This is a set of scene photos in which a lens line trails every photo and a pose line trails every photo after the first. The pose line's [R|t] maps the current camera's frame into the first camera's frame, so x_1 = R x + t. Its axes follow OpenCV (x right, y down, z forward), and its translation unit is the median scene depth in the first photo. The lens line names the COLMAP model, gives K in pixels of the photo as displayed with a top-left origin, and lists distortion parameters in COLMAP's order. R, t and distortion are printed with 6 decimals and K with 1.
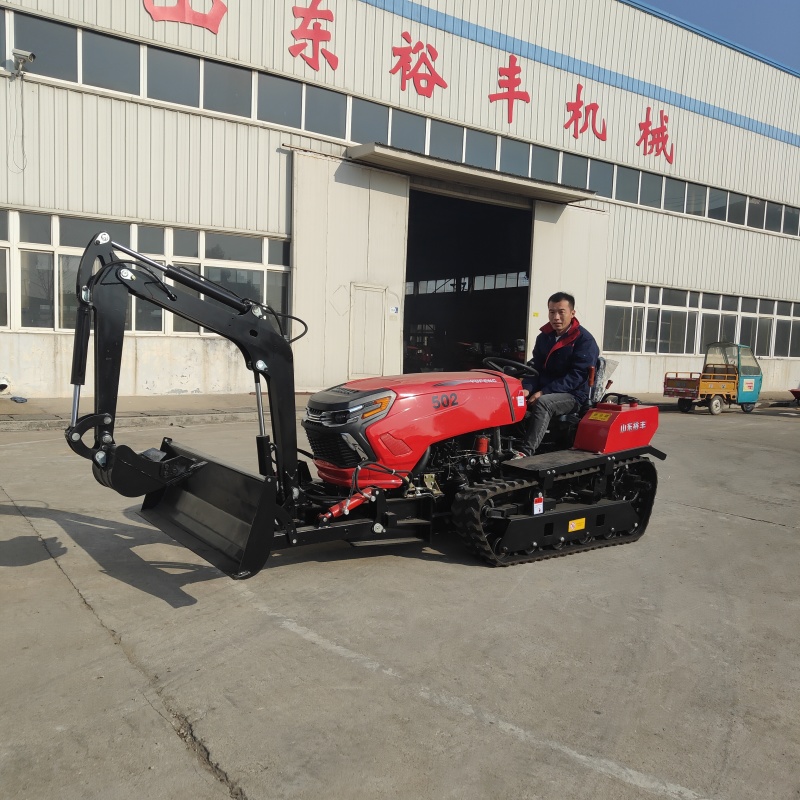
lens RADIAL K [[801.4, 0, 414.1], [0, 801.4, 443.2], [0, 0, 1]] dist [0.015226, 0.000000]
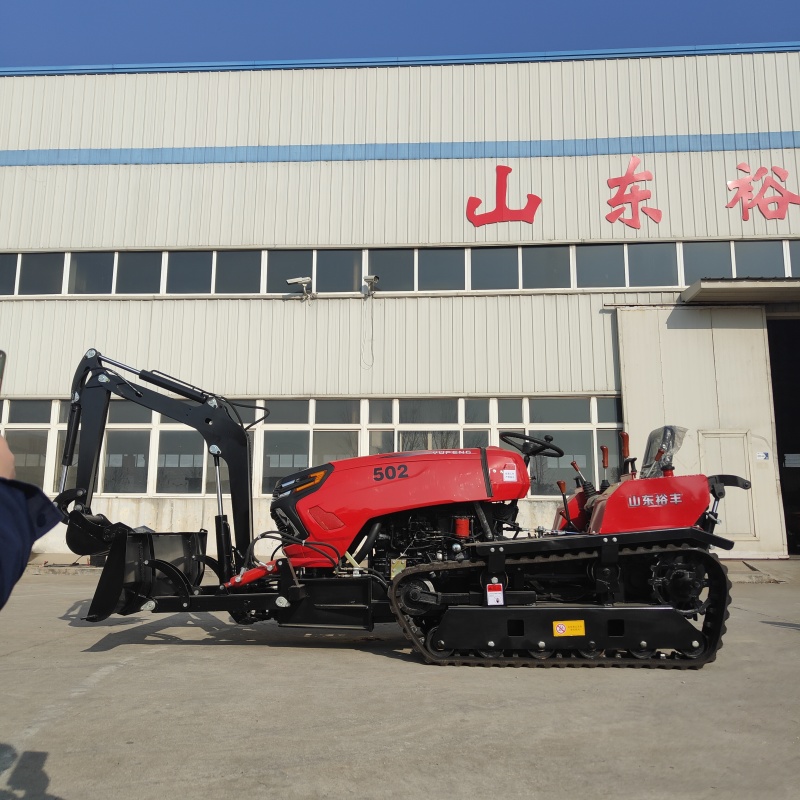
lens RADIAL K [[801.4, 0, 370.0], [0, 801.4, 421.4], [0, 0, 1]] dist [0.015226, 0.000000]
pose [[0.746485, -0.140021, -0.650503, 0.250158], [-0.052718, 0.962090, -0.267587, 0.054351], [0.663310, 0.234044, 0.710805, 0.123238]]
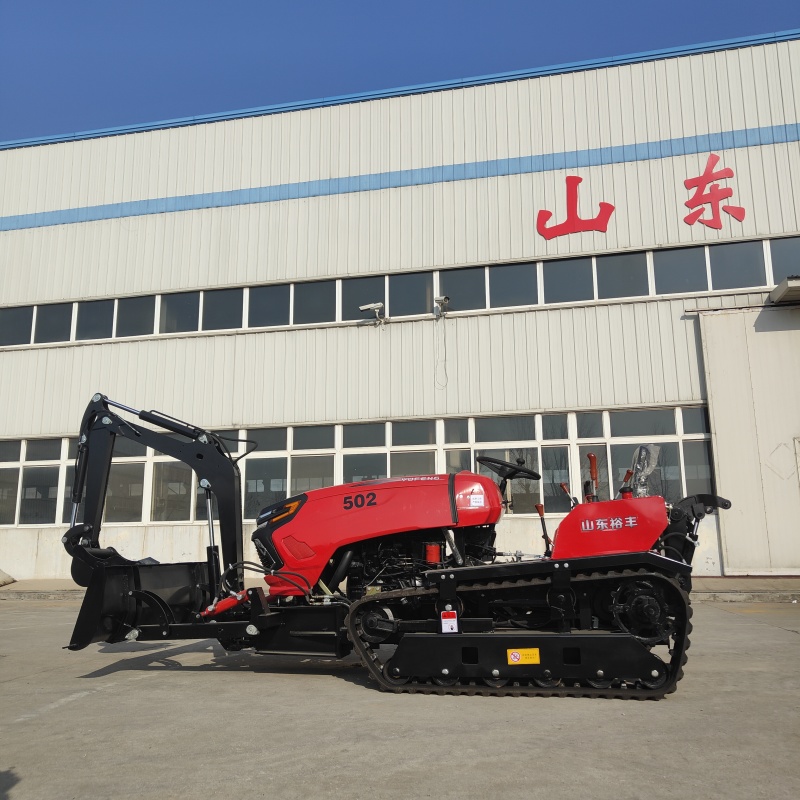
lens RADIAL K [[801.4, 0, 378.1], [0, 801.4, 422.7], [0, 0, 1]] dist [0.015226, 0.000000]
pose [[0.625312, -0.182488, -0.758738, 0.310998], [-0.057247, 0.958927, -0.277816, 0.046610], [0.778272, 0.217158, 0.589181, 0.173492]]
